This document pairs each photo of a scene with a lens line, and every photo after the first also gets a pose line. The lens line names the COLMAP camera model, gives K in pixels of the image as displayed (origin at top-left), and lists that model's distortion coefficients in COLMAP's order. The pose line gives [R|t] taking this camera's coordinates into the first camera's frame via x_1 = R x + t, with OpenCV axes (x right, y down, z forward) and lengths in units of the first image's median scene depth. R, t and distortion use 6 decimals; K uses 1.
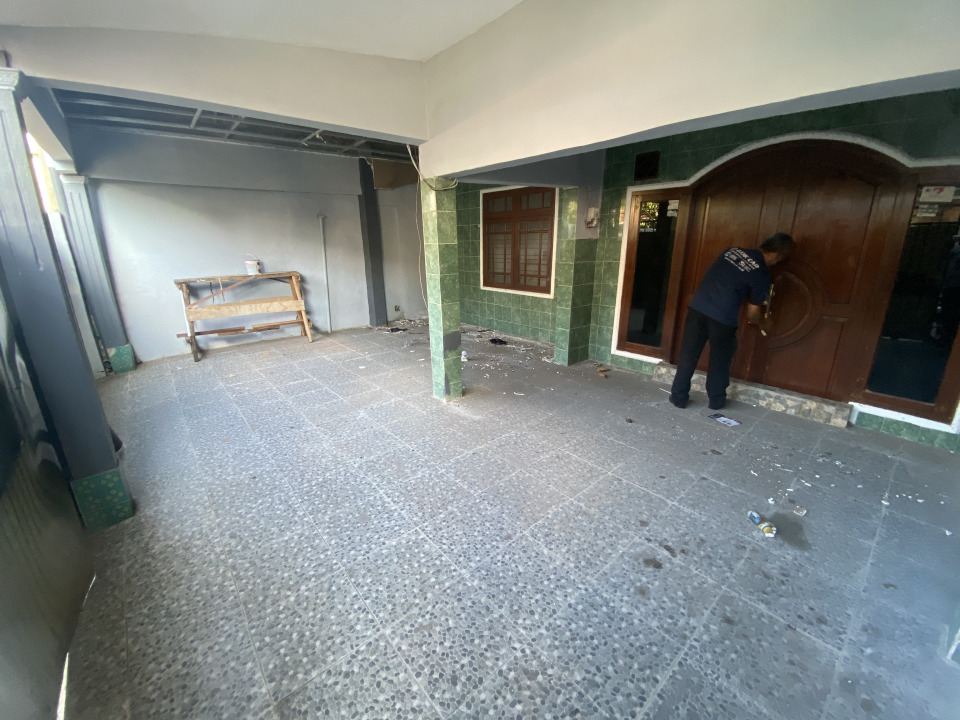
lens RADIAL K [[387.1, 0, 477.0], [0, 387.1, 370.3], [0, 0, 1]] dist [0.018159, -0.021553]
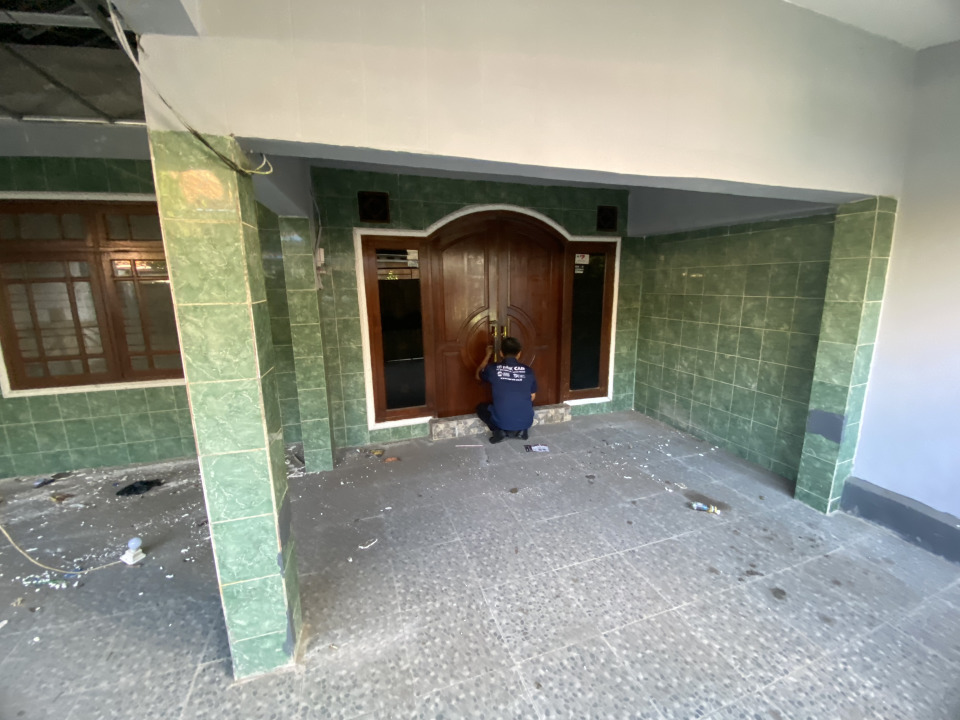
lens RADIAL K [[387.8, 0, 480.0], [0, 387.8, 360.0], [0, 0, 1]] dist [0.022719, -0.022793]
pose [[0.361627, -0.170191, 0.916657, -0.367388], [0.300298, 0.952062, 0.058295, -0.213581], [-0.882636, 0.254189, 0.395400, 0.619875]]
